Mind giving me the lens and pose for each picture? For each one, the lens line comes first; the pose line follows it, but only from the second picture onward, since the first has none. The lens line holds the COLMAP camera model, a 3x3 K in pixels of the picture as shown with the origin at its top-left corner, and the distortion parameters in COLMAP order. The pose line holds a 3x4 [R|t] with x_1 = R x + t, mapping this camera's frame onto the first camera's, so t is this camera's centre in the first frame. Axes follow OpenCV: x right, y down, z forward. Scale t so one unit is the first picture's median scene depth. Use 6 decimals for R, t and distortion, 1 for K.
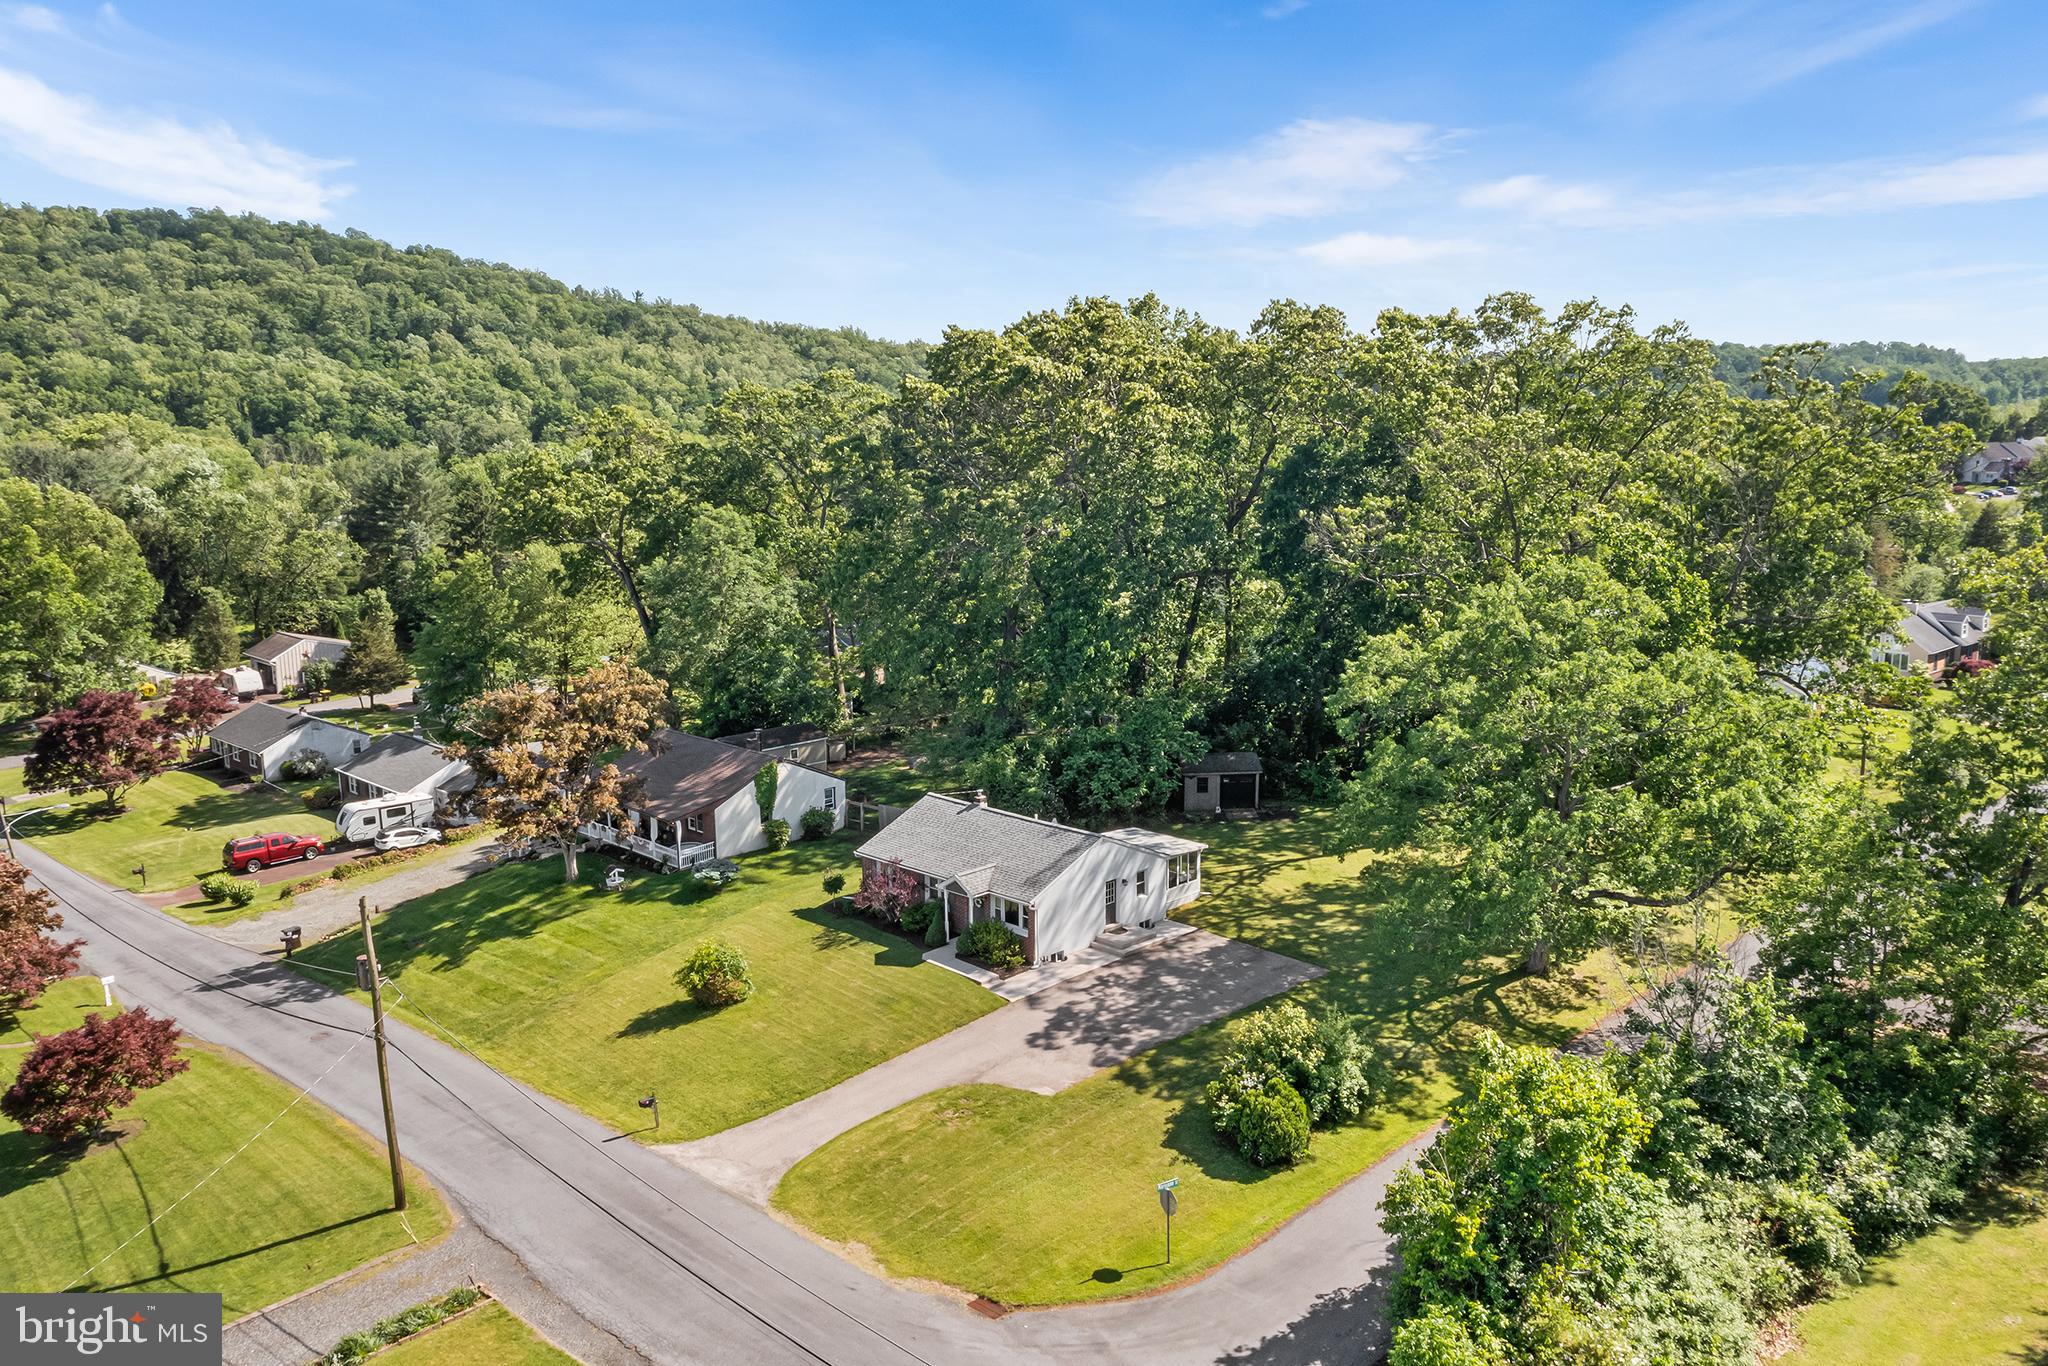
lens RADIAL K [[1621.2, 0, 1024.0], [0, 1621.2, 683.0], [0, 0, 1]] dist [-0.011669, 0.001130]
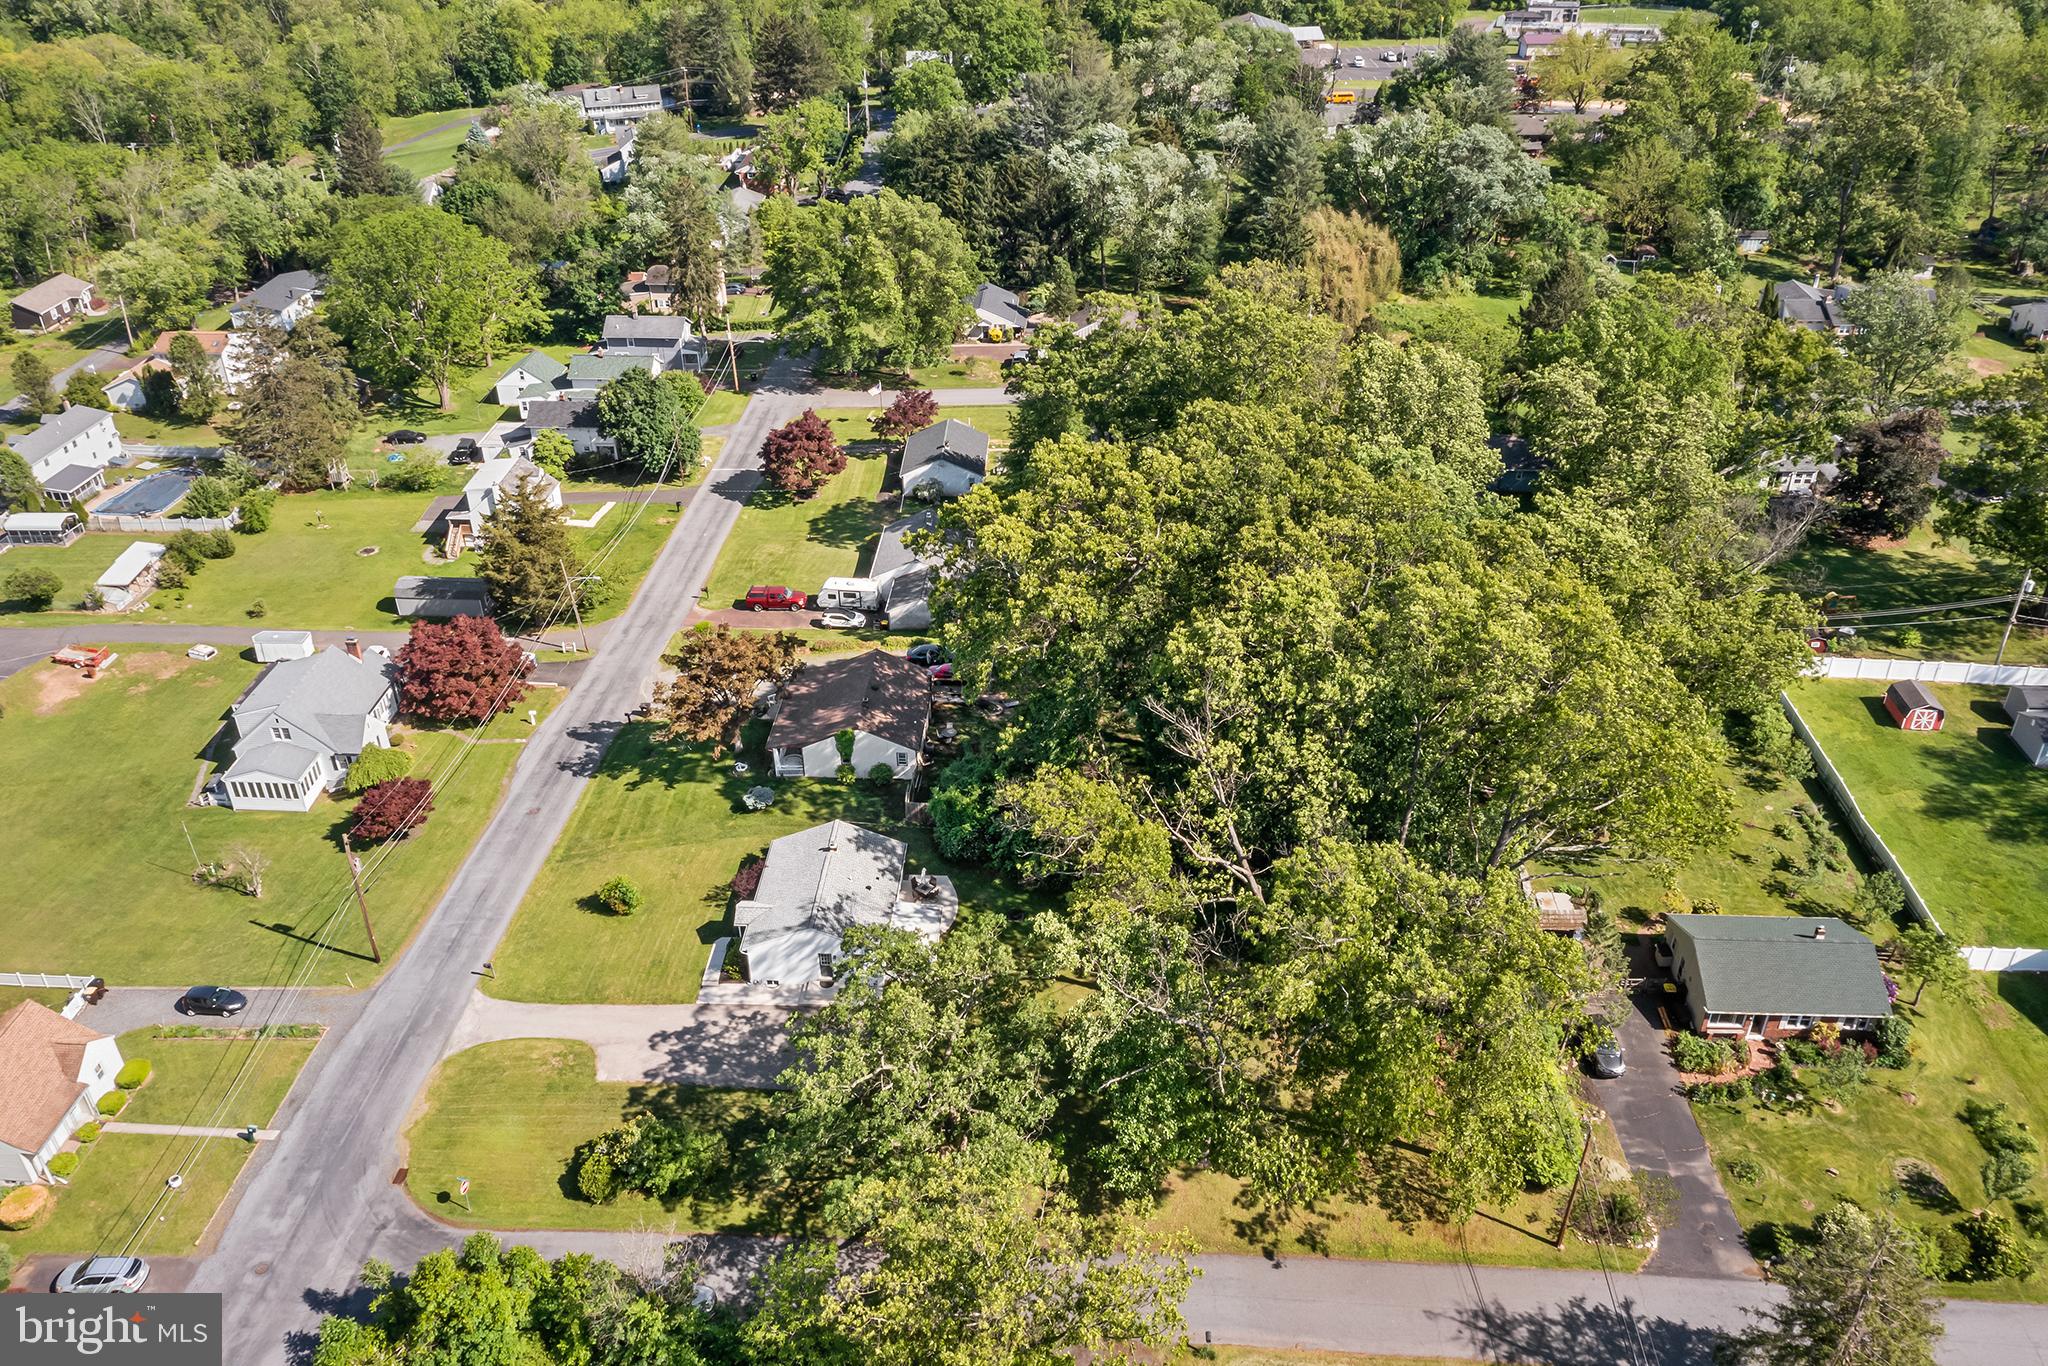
lens RADIAL K [[1621.2, 0, 1024.0], [0, 1621.2, 683.0], [0, 0, 1]] dist [-0.011669, 0.001130]
pose [[0.636264, 0.411630, -0.652479, 1.075247], [-0.101216, 0.882989, 0.458352, -0.822699], [0.764803, -0.225592, 0.603477, 0.324493]]
